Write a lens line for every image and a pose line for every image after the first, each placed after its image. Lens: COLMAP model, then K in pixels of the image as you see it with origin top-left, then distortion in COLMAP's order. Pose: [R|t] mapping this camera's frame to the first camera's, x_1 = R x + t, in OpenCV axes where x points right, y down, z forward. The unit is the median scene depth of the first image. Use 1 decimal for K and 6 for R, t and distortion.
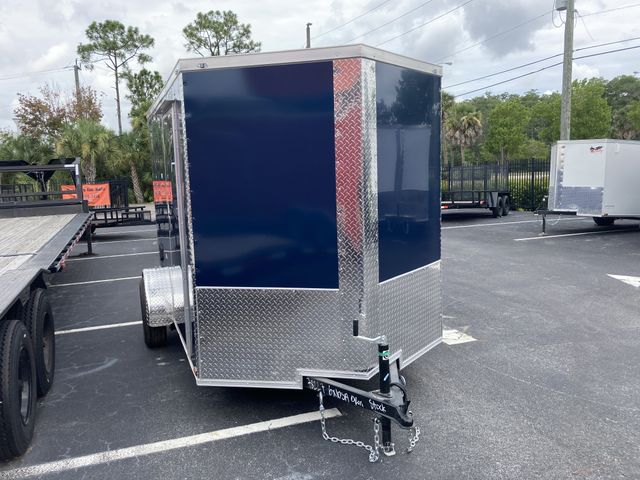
lens RADIAL K [[525.3, 0, 317.0], [0, 525.3, 232.7], [0, 0, 1]] dist [0.019051, -0.008859]
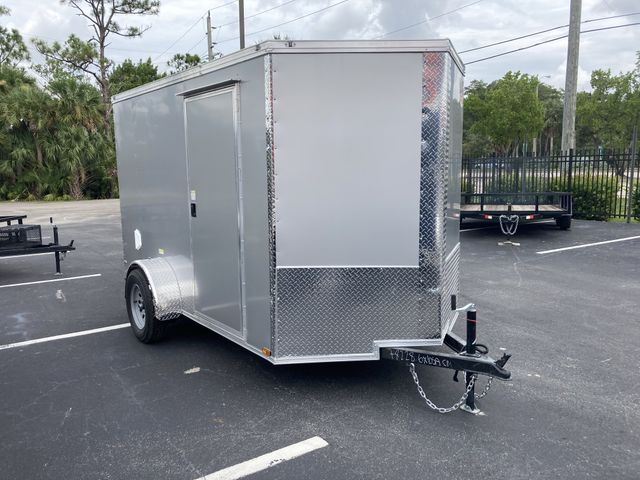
lens RADIAL K [[521.6, 0, 308.5], [0, 521.6, 237.2], [0, 0, 1]] dist [0.008271, 0.006951]
pose [[0.974667, -0.010982, 0.223393, -0.476870], [0.007161, 0.999814, 0.017908, -0.105351], [-0.223548, -0.015855, 0.974564, 1.189786]]
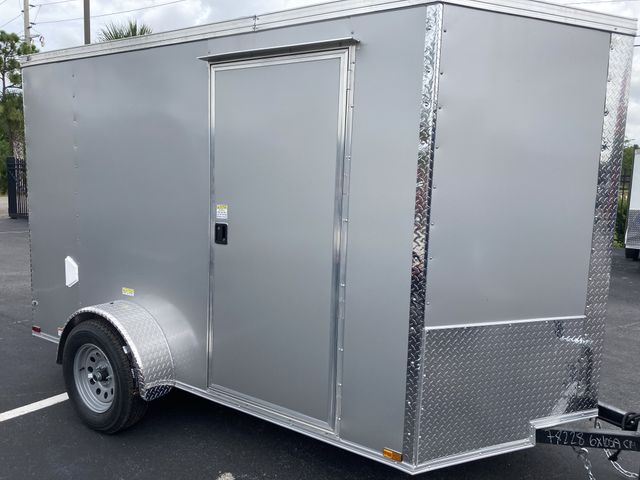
lens RADIAL K [[527.1, 0, 311.6], [0, 527.1, 232.5], [0, 0, 1]] dist [0.012565, -0.010671]
pose [[0.848796, -0.000689, 0.528720, -0.670213], [0.003095, 0.999988, -0.003666, -0.132671], [-0.528711, 0.004748, 0.848788, 1.498486]]
